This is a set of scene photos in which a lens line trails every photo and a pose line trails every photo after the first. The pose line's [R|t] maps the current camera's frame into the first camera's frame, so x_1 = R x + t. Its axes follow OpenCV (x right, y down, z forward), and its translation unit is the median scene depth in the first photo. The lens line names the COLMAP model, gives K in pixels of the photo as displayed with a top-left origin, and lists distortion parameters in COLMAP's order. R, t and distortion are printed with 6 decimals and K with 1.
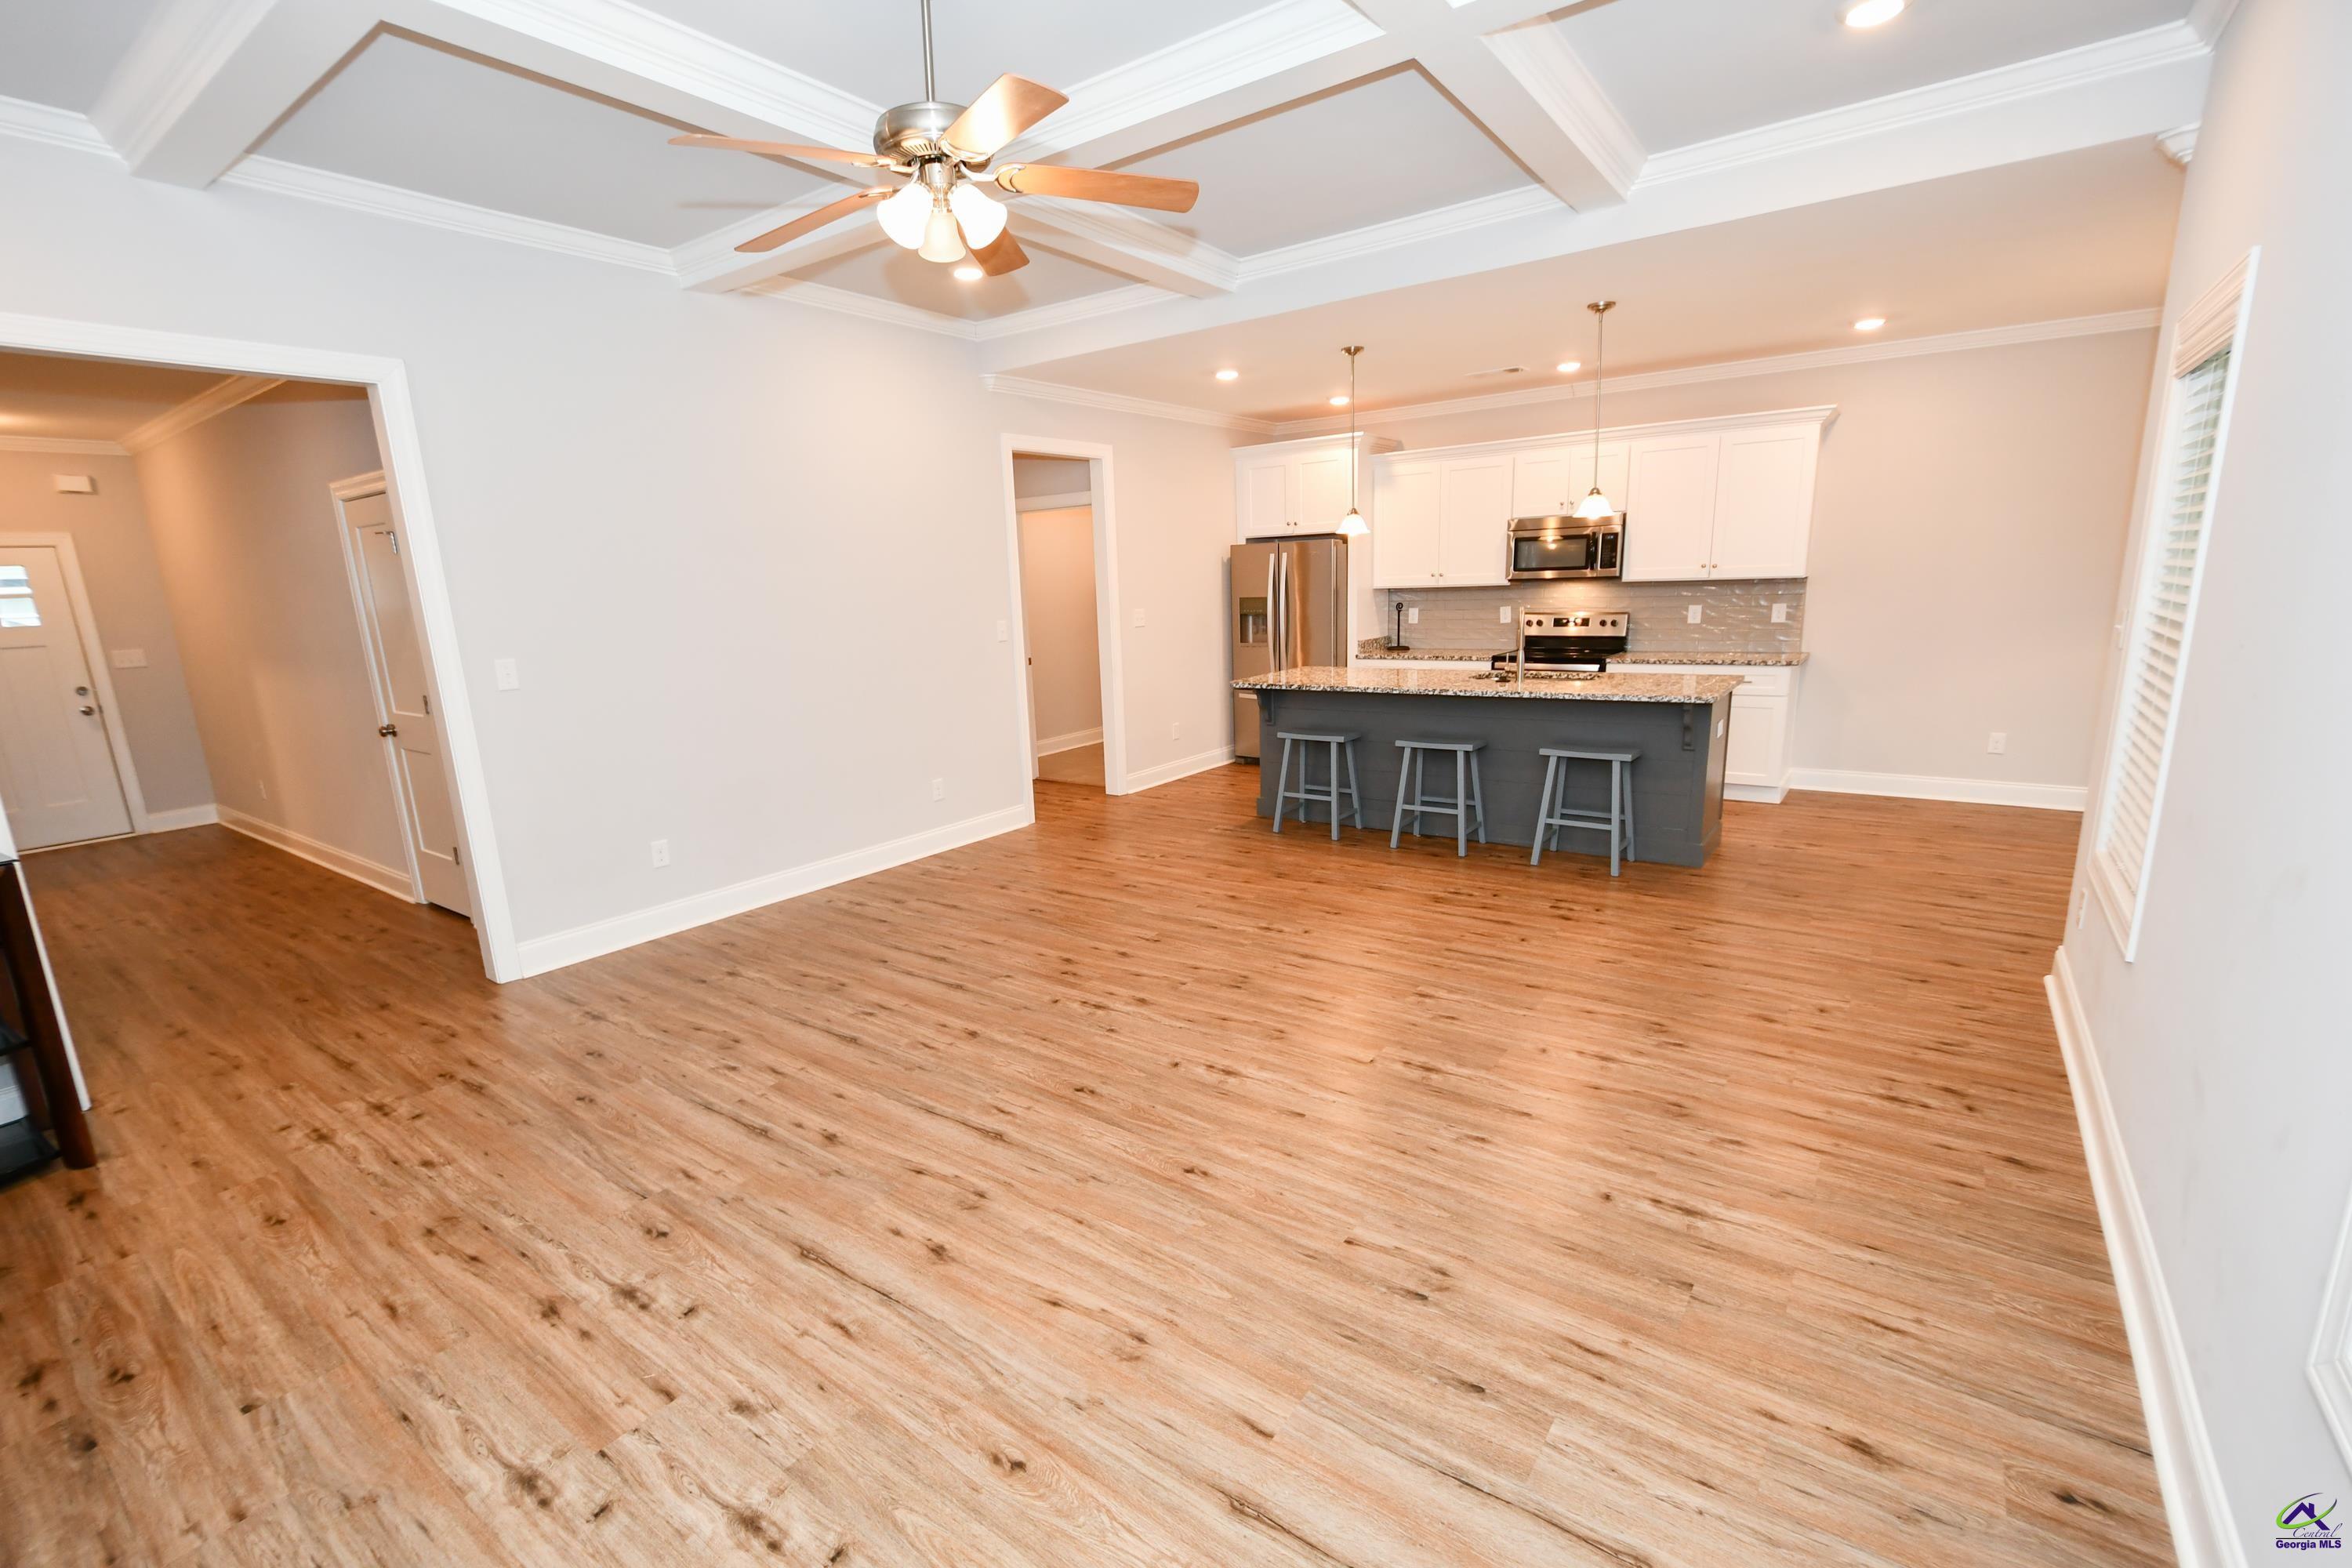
lens RADIAL K [[1026.6, 0, 1152.4], [0, 1026.6, 808.3], [0, 0, 1]] dist [0.001328, -0.000001]
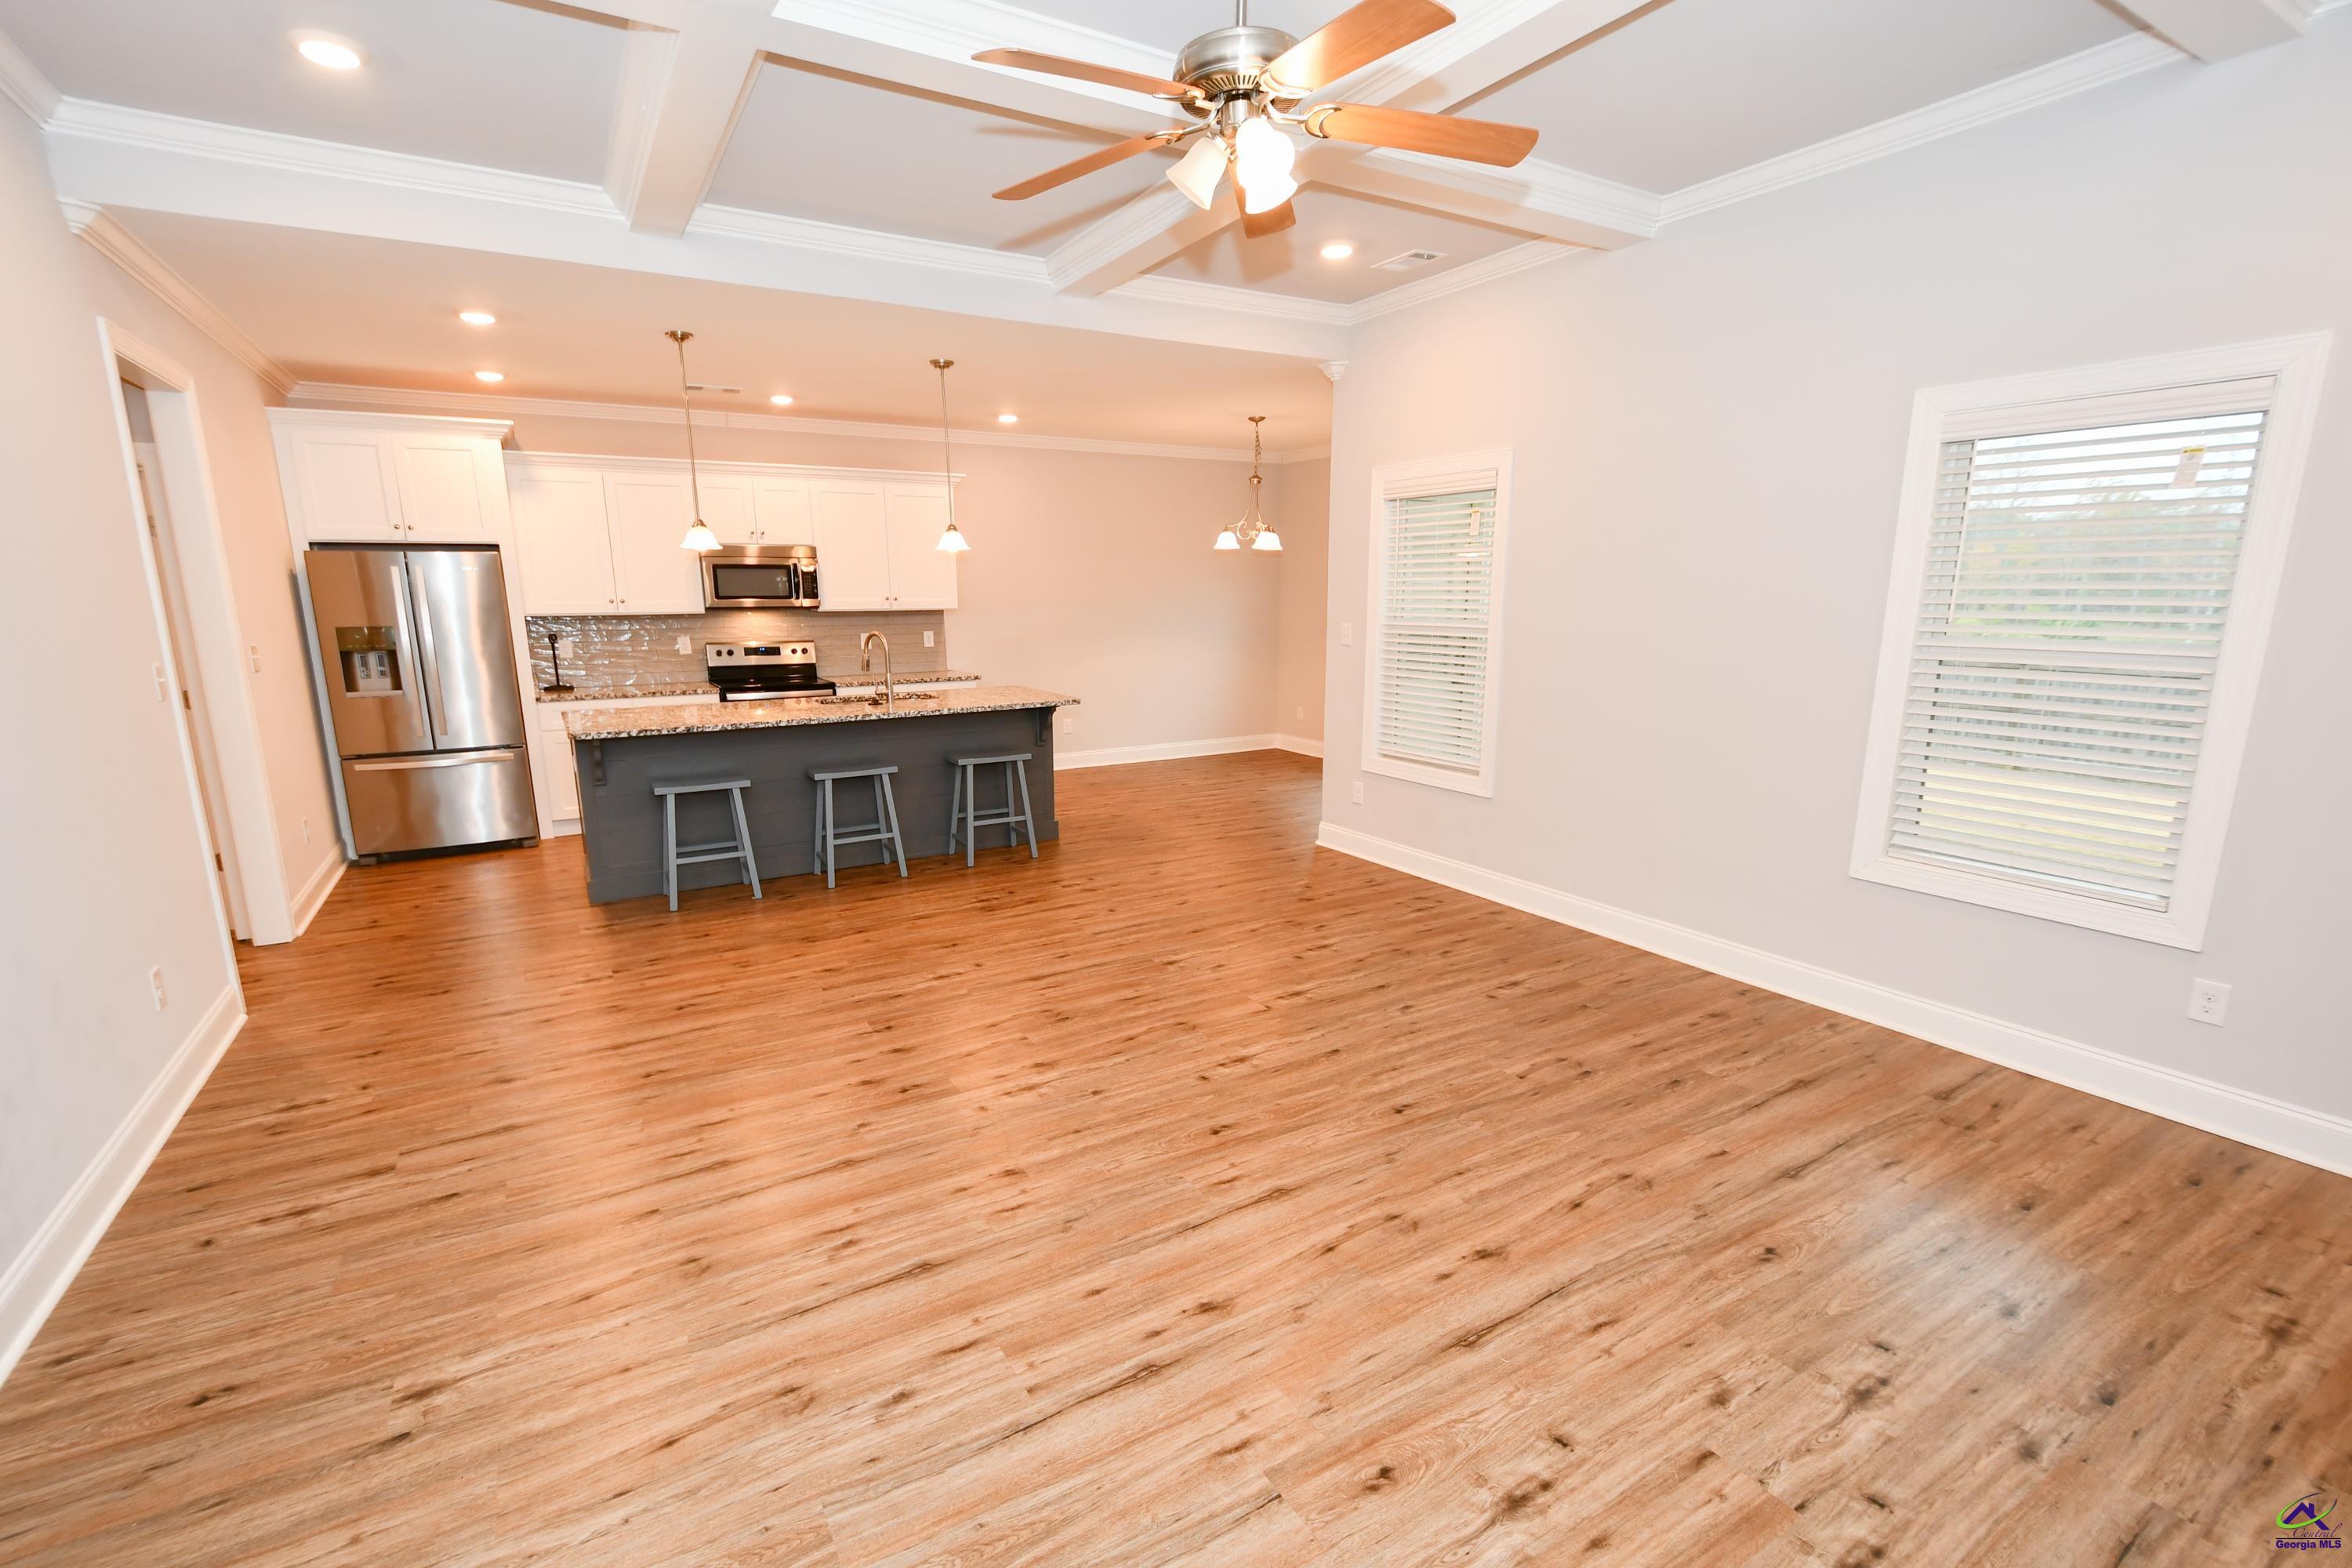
lens RADIAL K [[1030.6, 0, 1140.6], [0, 1030.6, 807.2], [0, 0, 1]] dist [0.003184, -0.005254]
pose [[0.395551, -0.155876, 0.905120, -0.739487], [0.193332, 0.977543, 0.083859, -0.086589], [-0.897865, 0.141819, 0.416804, 0.519443]]
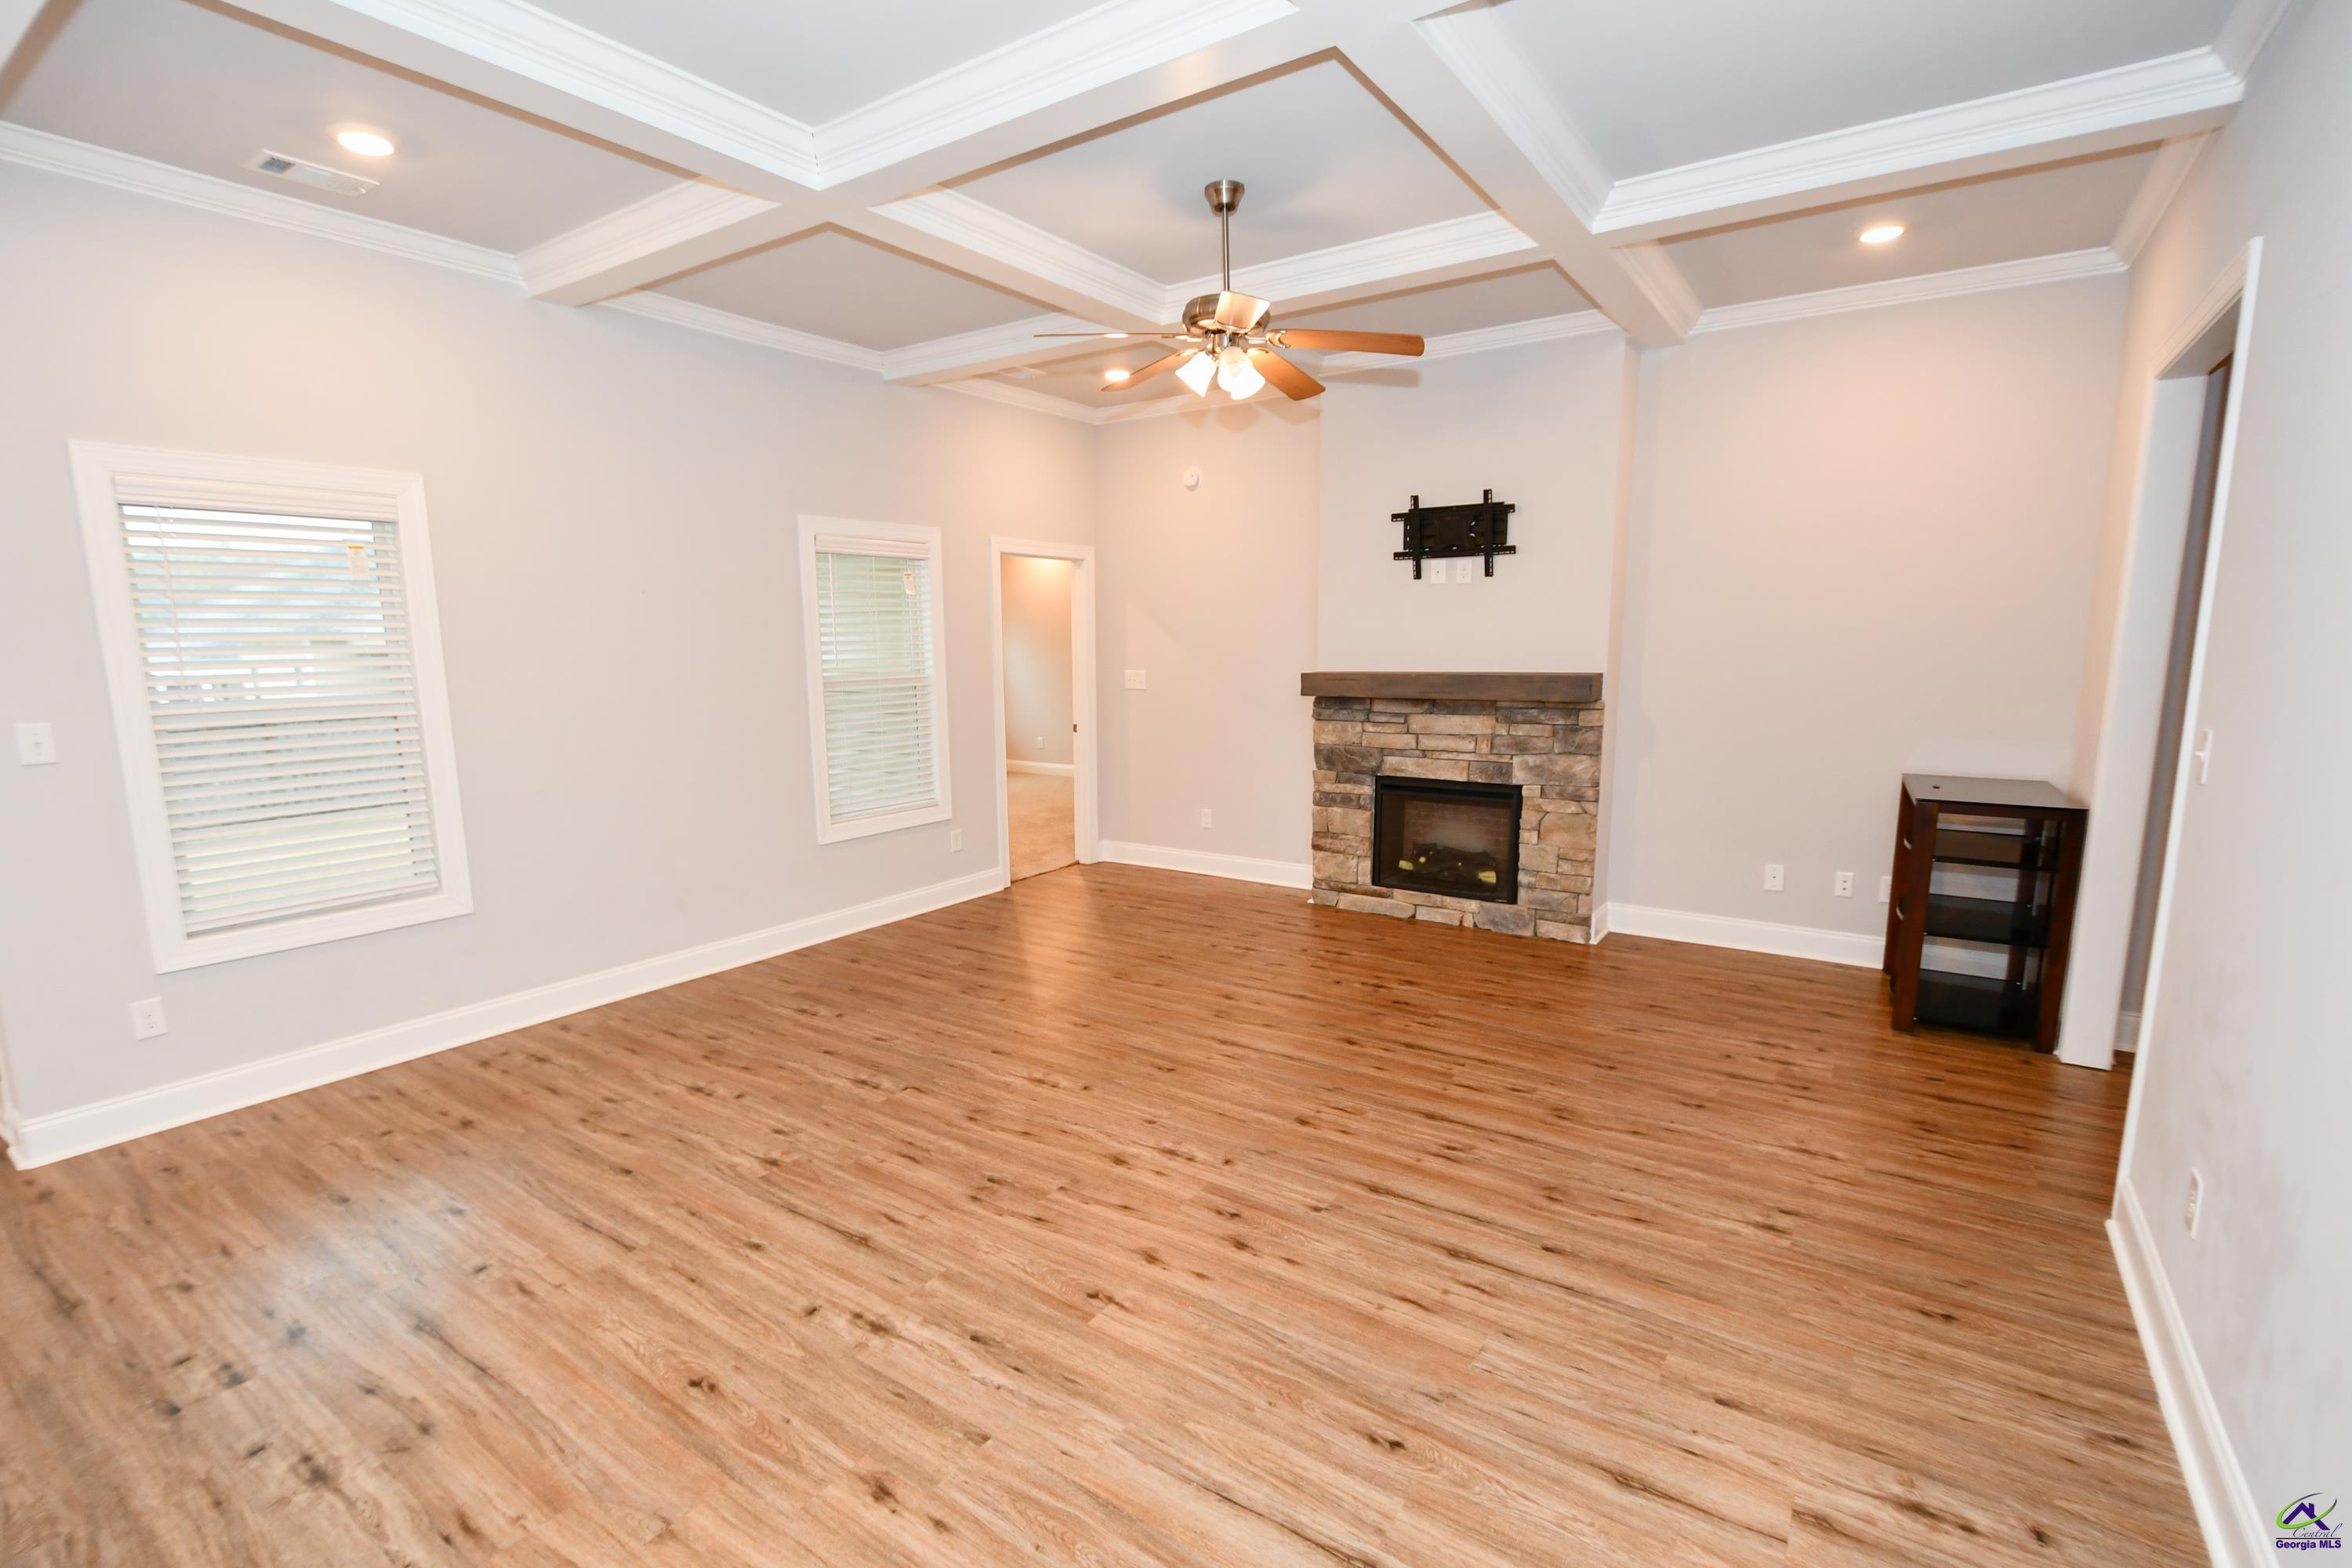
lens RADIAL K [[1081.1, 0, 1159.8], [0, 1081.1, 812.8], [0, 0, 1]] dist [0.001772, -0.000124]
pose [[-0.998275, 0.052675, -0.025942, -0.034435], [0.039019, 0.925271, 0.377294, -0.379135], [0.043878, 0.375631, -0.925730, 1.670747]]
